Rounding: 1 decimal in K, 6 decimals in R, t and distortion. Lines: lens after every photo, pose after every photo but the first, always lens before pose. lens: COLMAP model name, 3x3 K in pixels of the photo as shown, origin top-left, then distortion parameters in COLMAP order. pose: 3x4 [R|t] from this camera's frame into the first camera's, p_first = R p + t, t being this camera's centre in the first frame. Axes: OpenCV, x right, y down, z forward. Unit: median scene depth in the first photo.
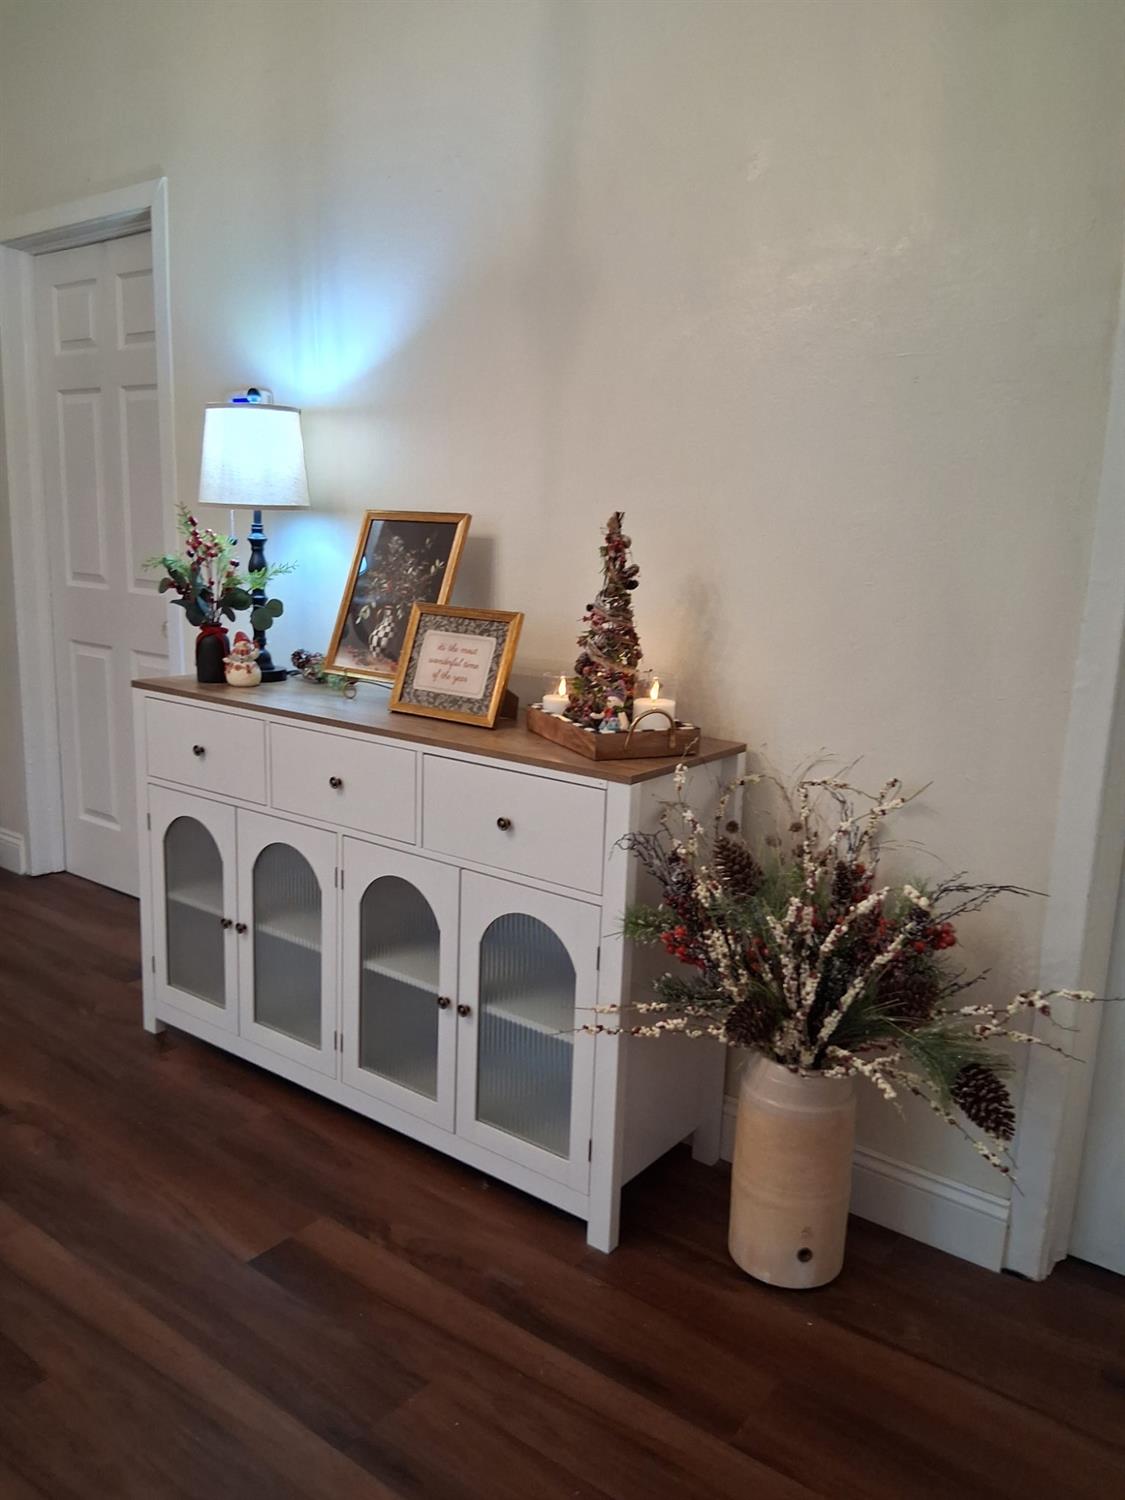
lens RADIAL K [[1126.9, 0, 562.5], [0, 1126.9, 750.0], [0, 0, 1]] dist [0.109863, -0.150037]
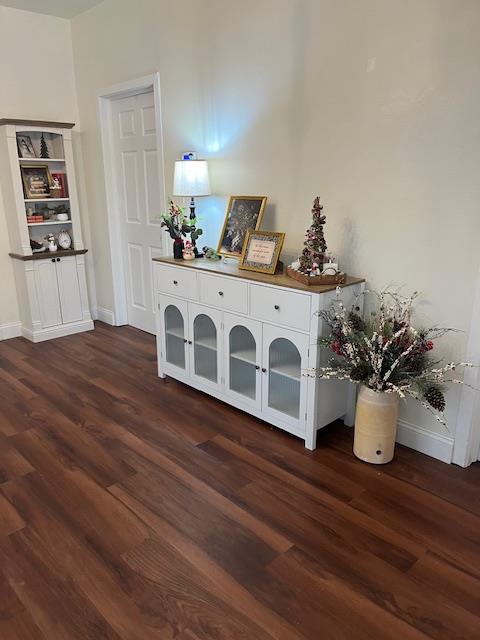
lens RADIAL K [[491.5, 0, 238.5], [0, 491.5, 323.4], [0, 0, 1]] dist [0.021921, -0.012251]
pose [[0.987187, 0.007456, -0.159391, 0.050699], [0.006846, 0.996009, 0.088994, -0.006912], [0.159418, -0.088945, 0.983196, -0.261397]]
